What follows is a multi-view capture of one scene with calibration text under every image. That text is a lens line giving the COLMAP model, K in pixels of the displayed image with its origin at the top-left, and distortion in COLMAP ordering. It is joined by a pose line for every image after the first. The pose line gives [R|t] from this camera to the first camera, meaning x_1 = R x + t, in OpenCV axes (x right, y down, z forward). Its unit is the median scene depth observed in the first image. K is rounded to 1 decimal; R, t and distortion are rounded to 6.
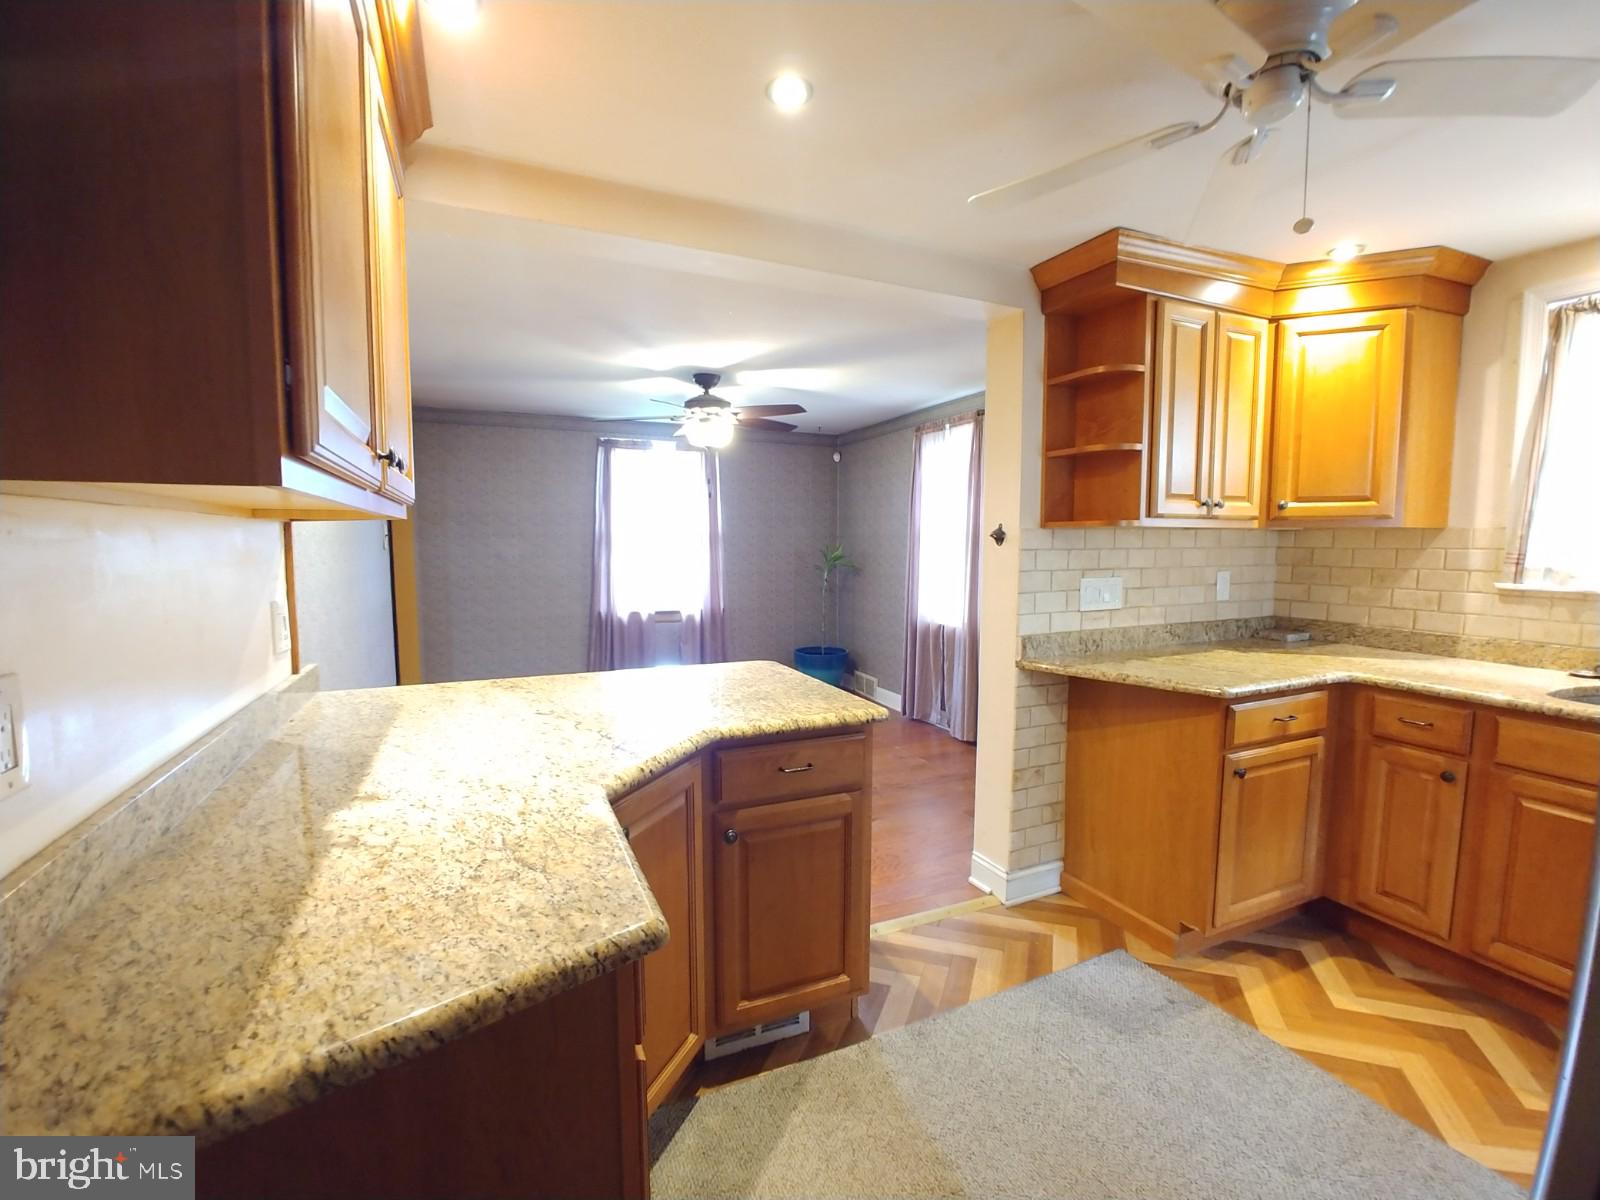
lens RADIAL K [[695.4, 0, 788.8], [0, 695.4, 609.2], [0, 0, 1]] dist [-0.022105, 0.000794]
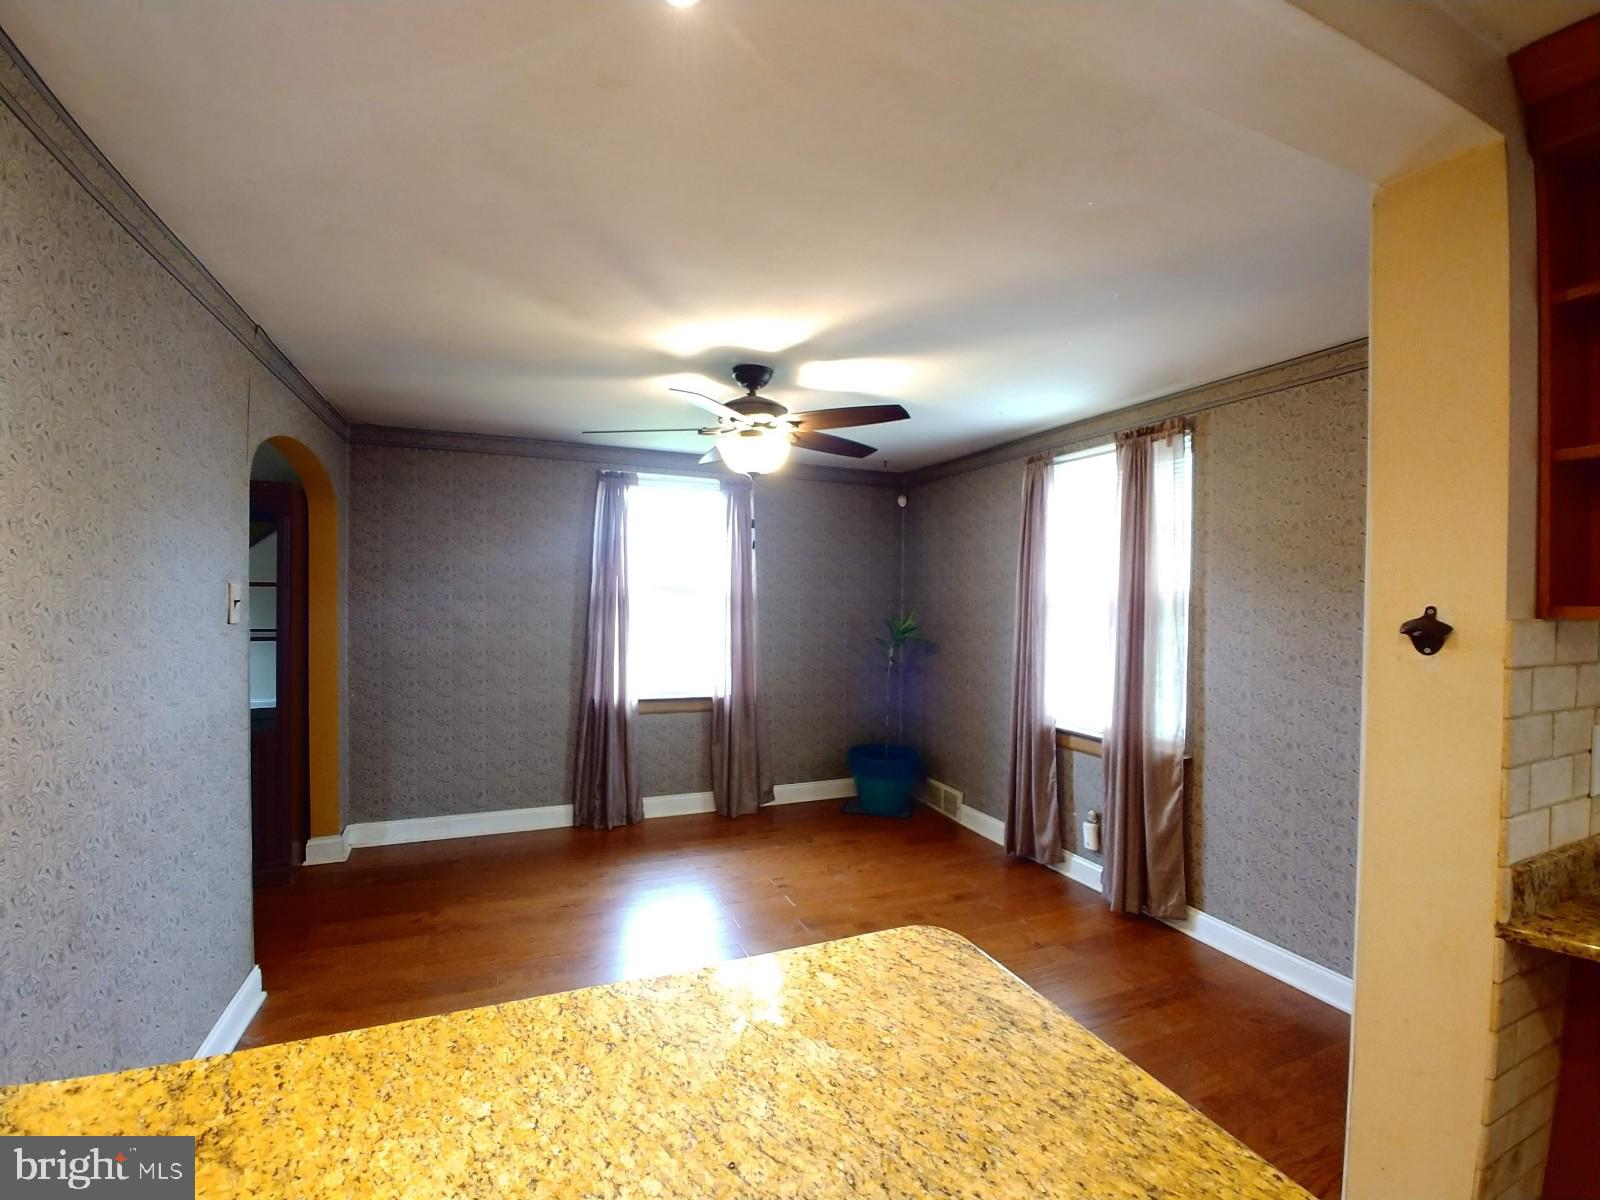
lens RADIAL K [[701.1, 0, 793.8], [0, 701.1, 605.3], [0, 0, 1]] dist [-0.022752, -0.000037]
pose [[0.999872, 0.011045, -0.011584, -0.068479], [-0.011984, 0.996358, -0.084420, -0.050747], [0.010609, 0.084548, 0.996363, 0.342253]]
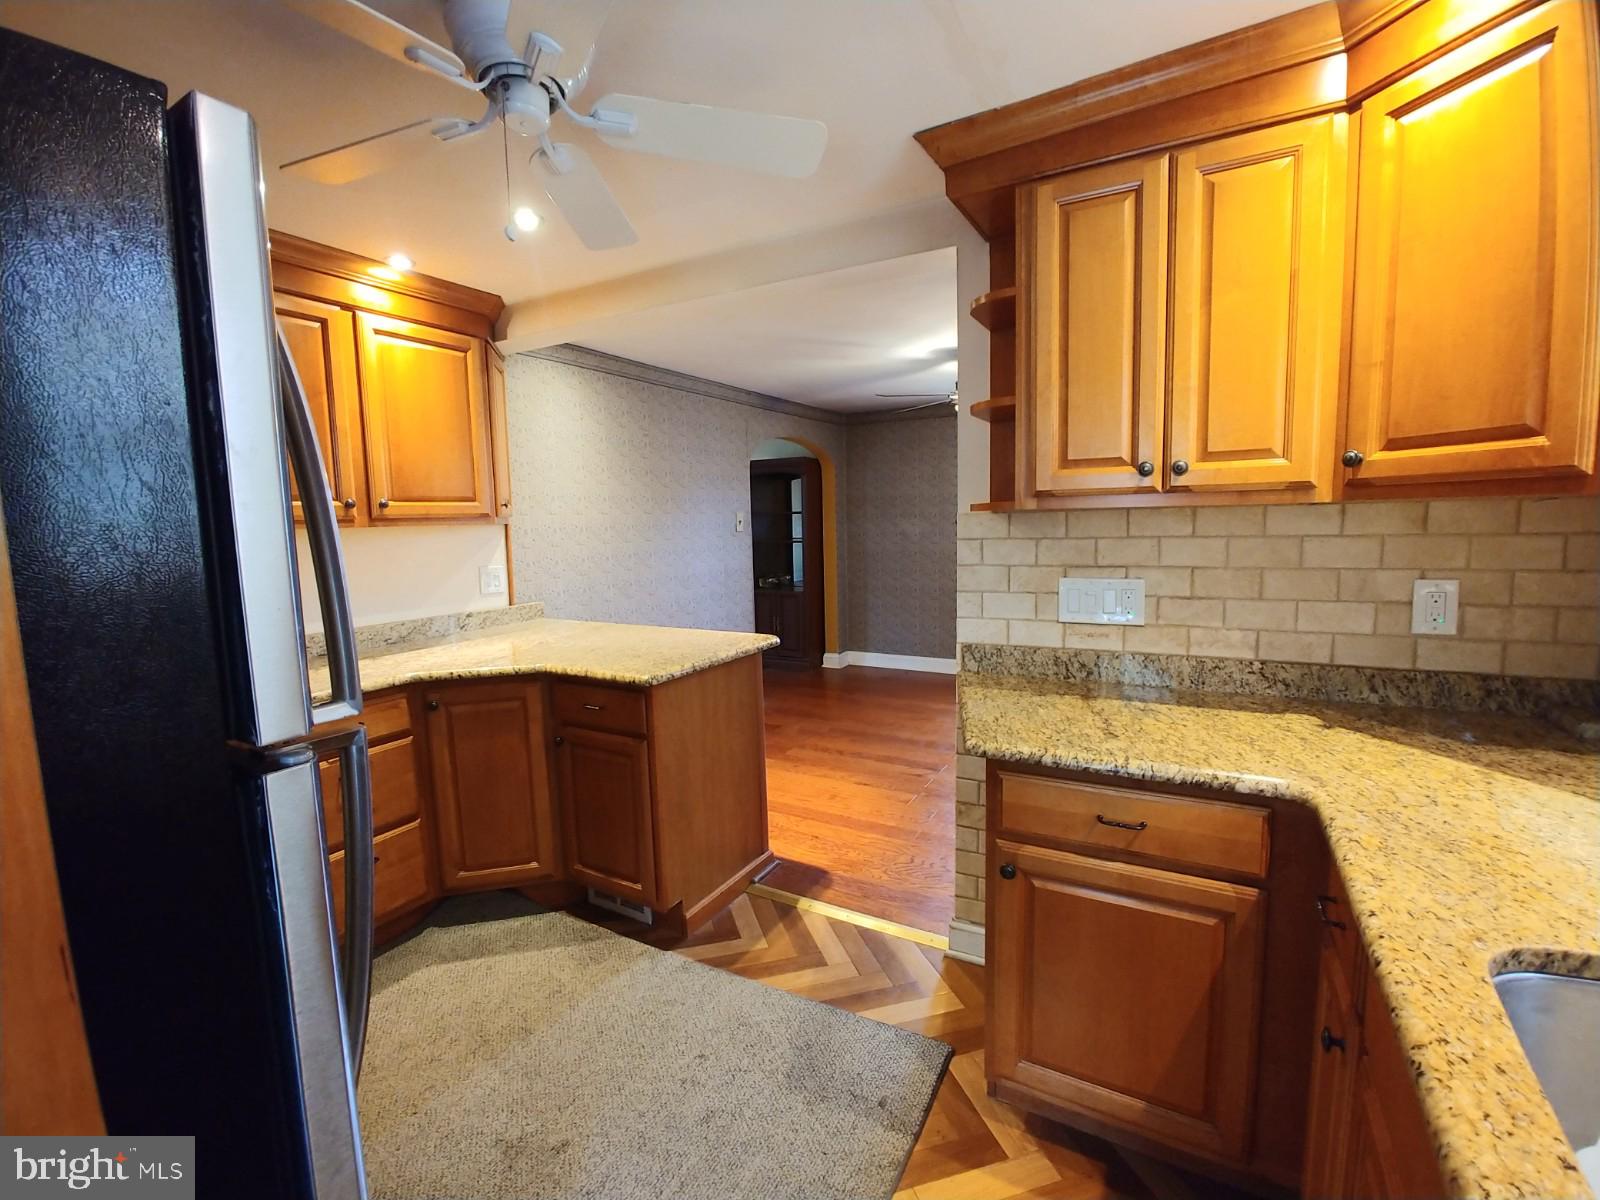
lens RADIAL K [[701.1, 0, 793.8], [0, 701.1, 605.3], [0, 0, 1]] dist [-0.022752, -0.000037]
pose [[0.600548, 0.083655, -0.795201, 0.540157], [-0.055095, 0.996478, 0.063220, -0.029789], [0.797689, 0.005845, 0.603041, 0.206614]]
